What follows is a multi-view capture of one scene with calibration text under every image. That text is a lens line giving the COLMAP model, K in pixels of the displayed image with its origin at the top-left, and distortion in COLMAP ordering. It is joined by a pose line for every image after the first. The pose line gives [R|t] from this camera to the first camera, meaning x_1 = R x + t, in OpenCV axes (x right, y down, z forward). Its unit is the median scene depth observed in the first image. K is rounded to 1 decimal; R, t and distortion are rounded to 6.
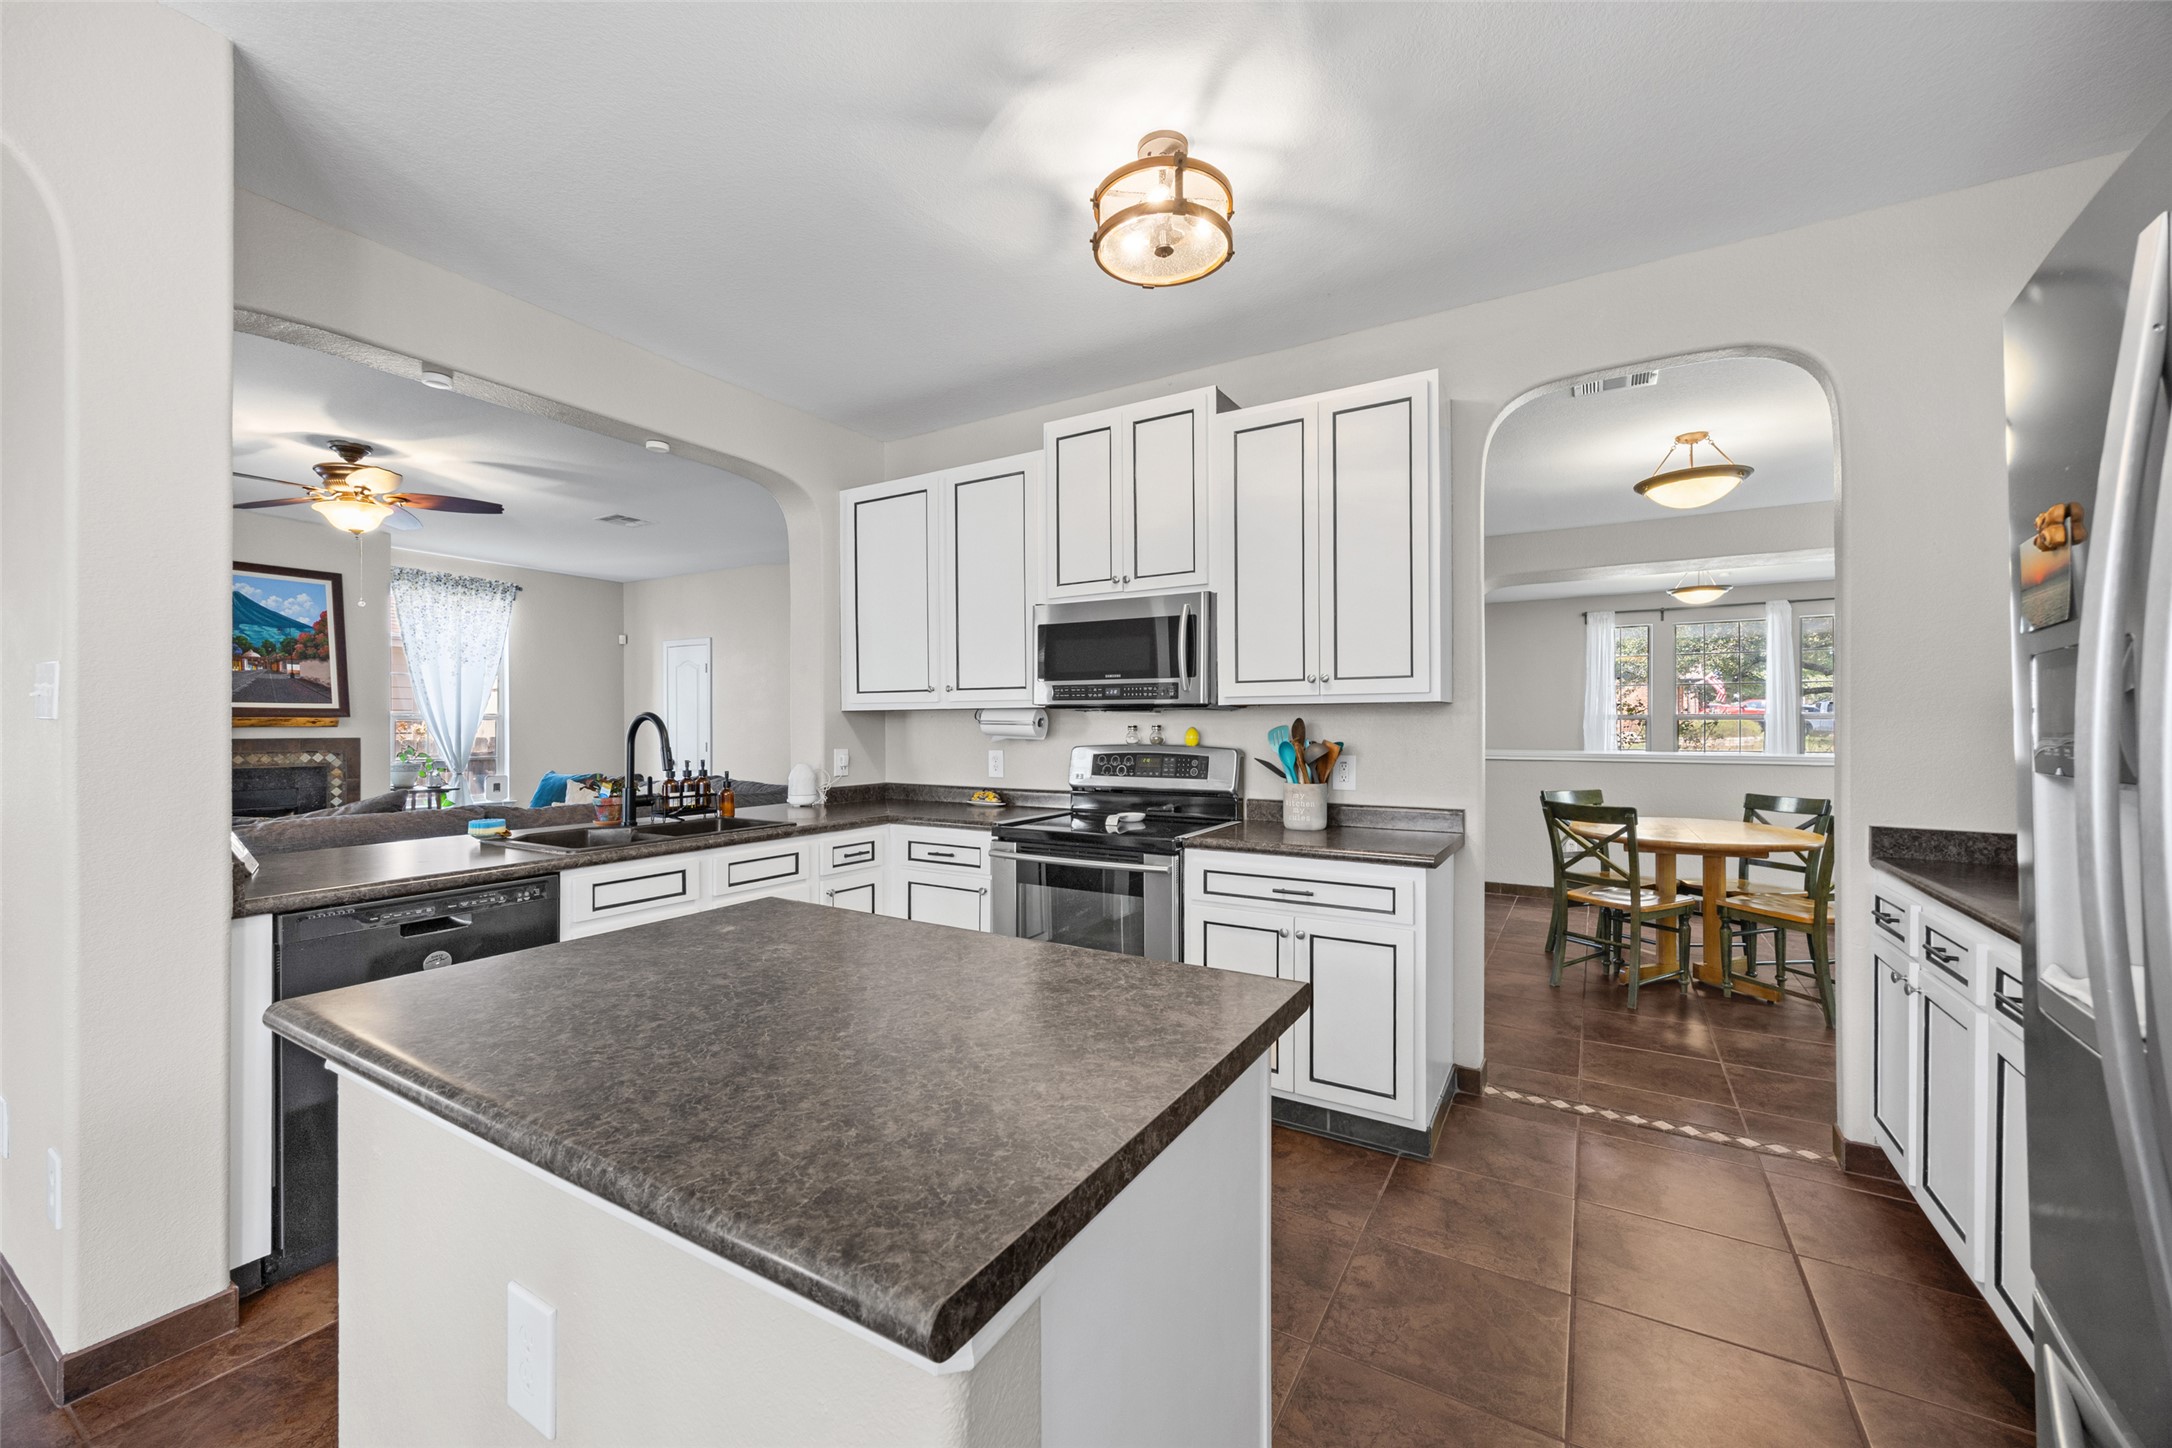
lens RADIAL K [[846.9, 0, 1071.5], [0, 846.9, 727.3], [0, 0, 1]] dist [-0.008339, 0.000659]
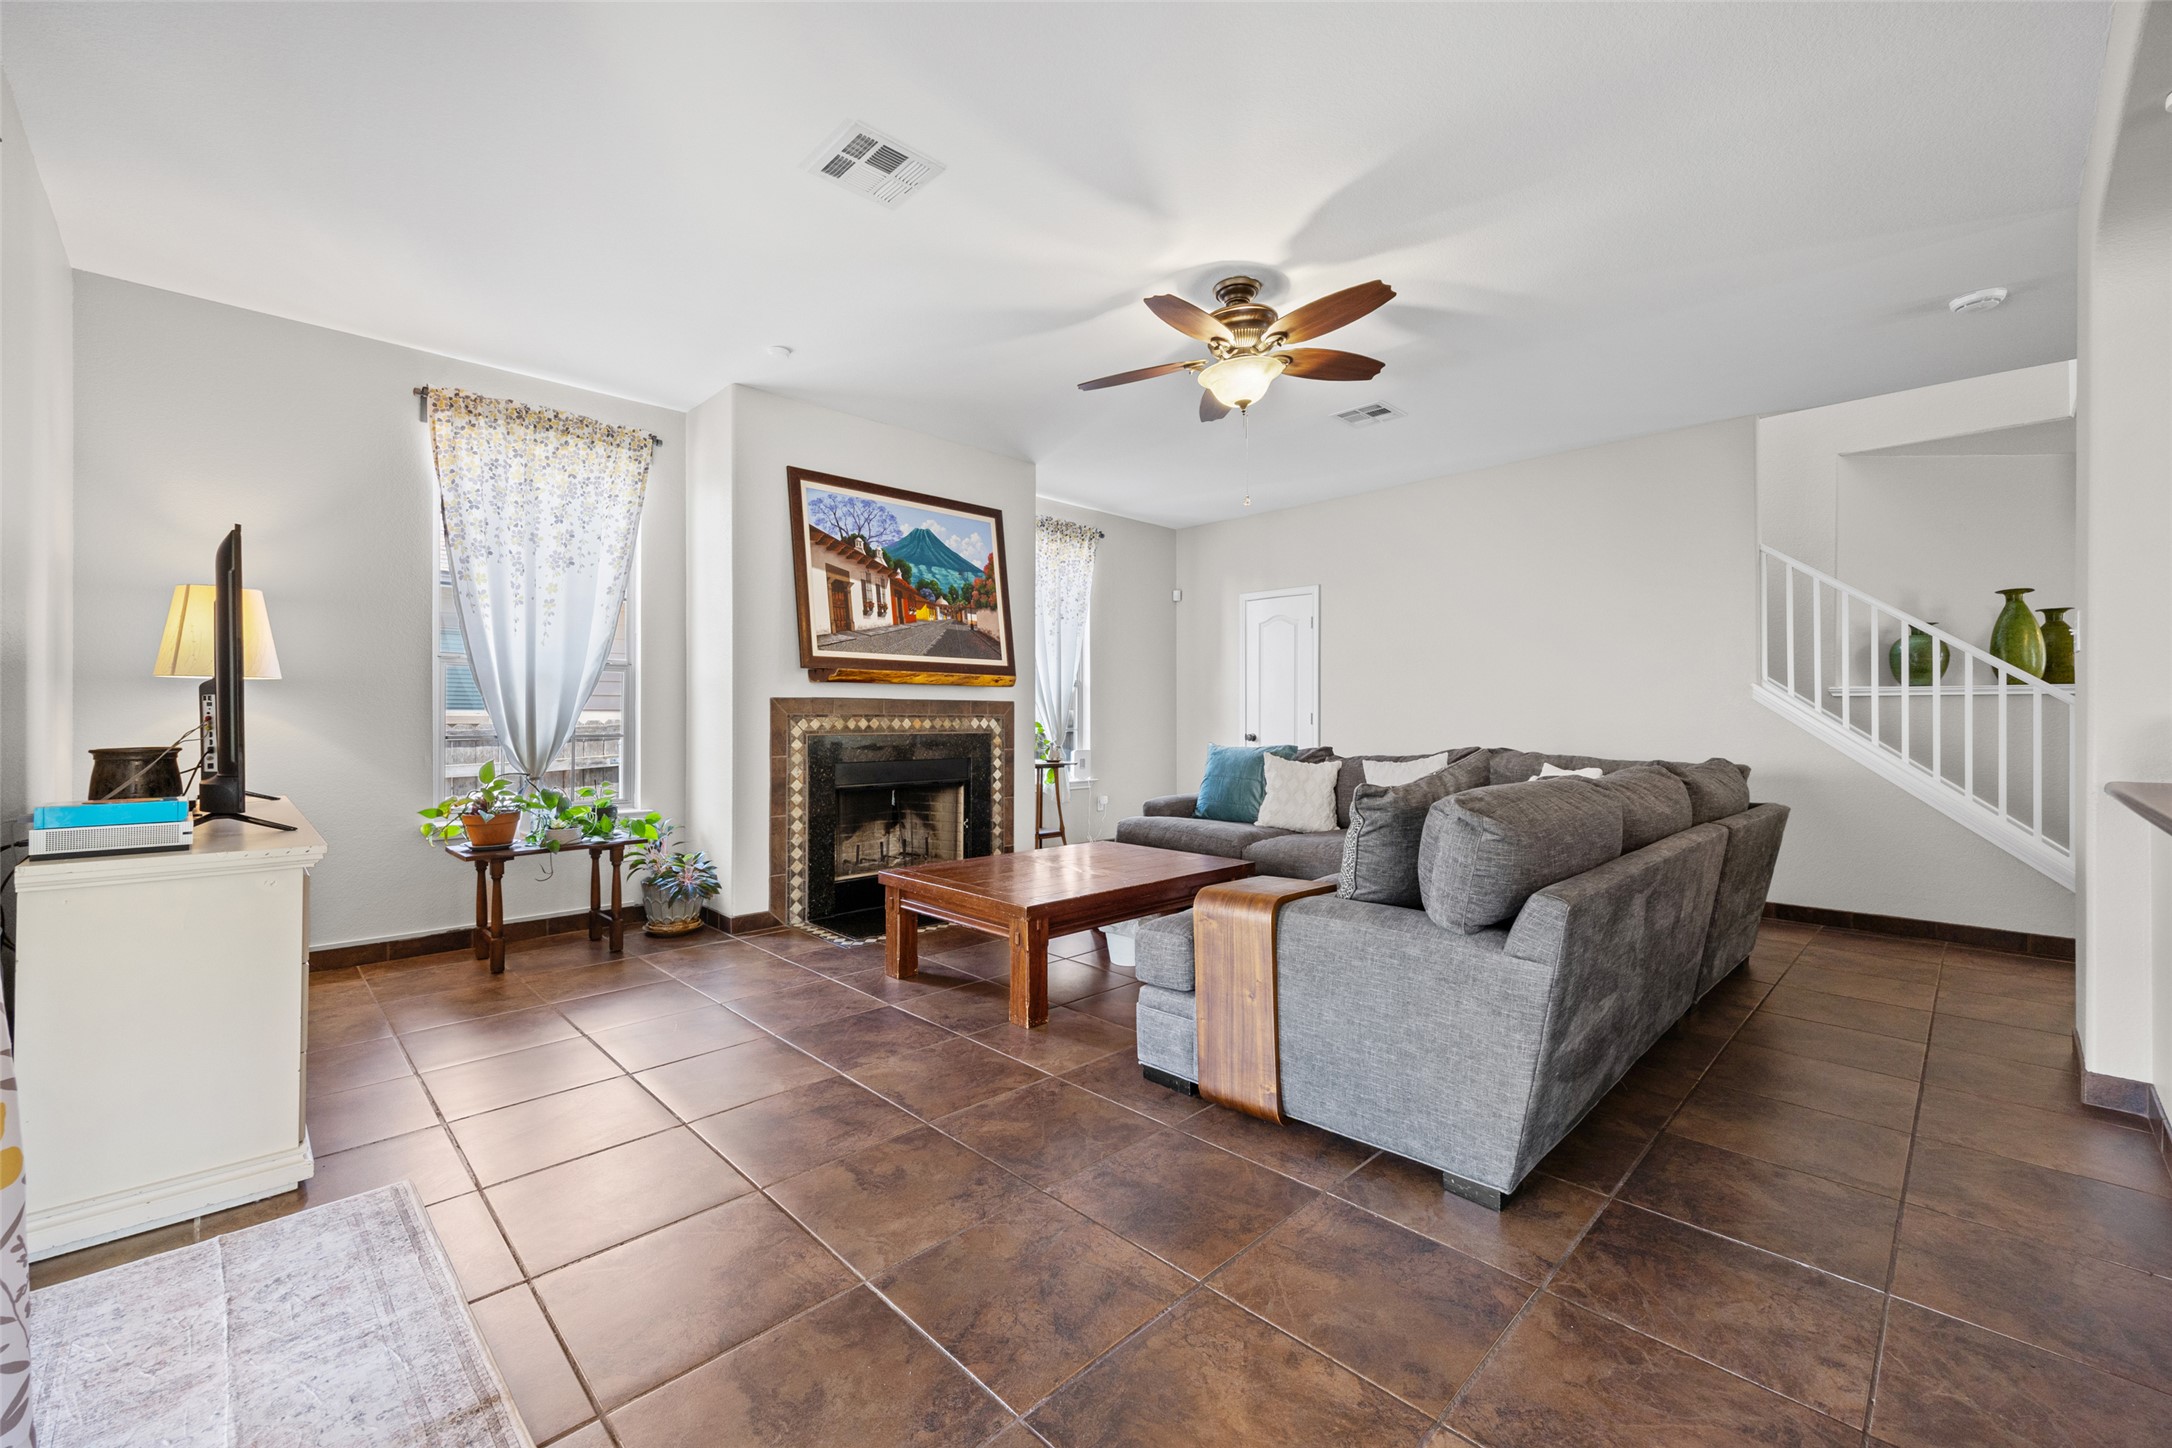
lens RADIAL K [[846.9, 0, 1070.0], [0, 846.9, 717.9], [0, 0, 1]] dist [-0.008339, 0.000659]
pose [[0.967017, 0.002333, -0.254700, -0.853522], [-0.001425, 0.999992, 0.003750, 0.039275], [0.254706, -0.003263, 0.967013, 0.264649]]
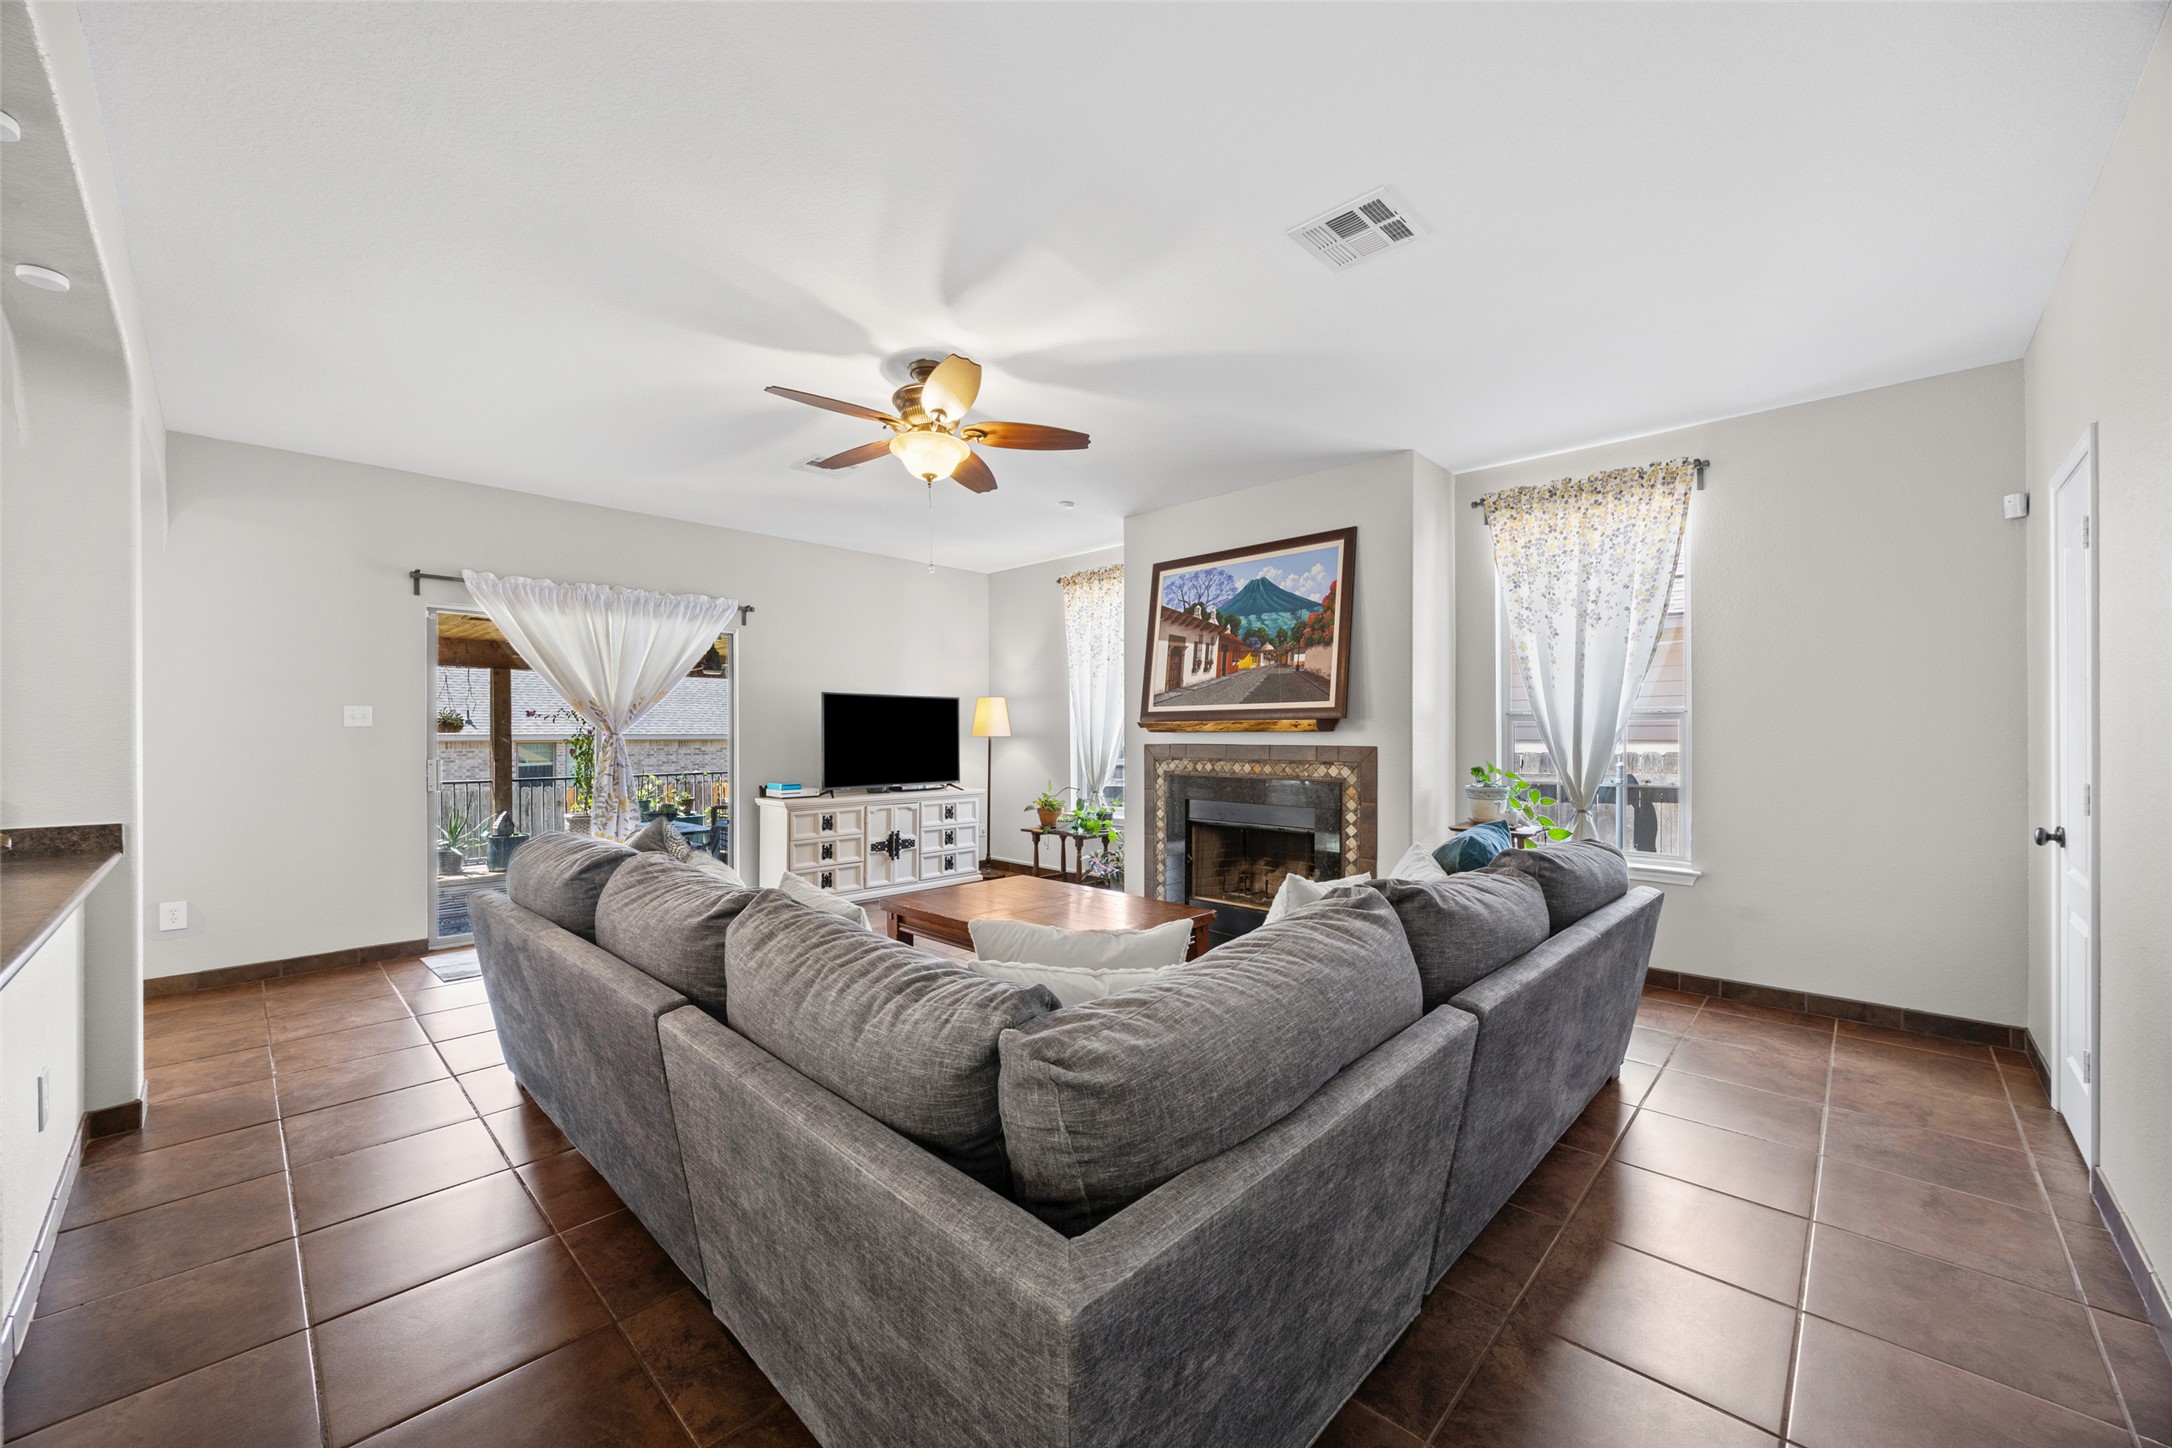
lens RADIAL K [[846.9, 0, 1097.3], [0, 846.9, 735.3], [0, 0, 1]] dist [-0.008339, 0.000659]
pose [[-0.218603, 0.003382, -0.975808, -0.126803], [-0.000858, 0.999993, 0.003658, 0.000283], [0.975813, 0.001637, -0.218599, 1.387871]]
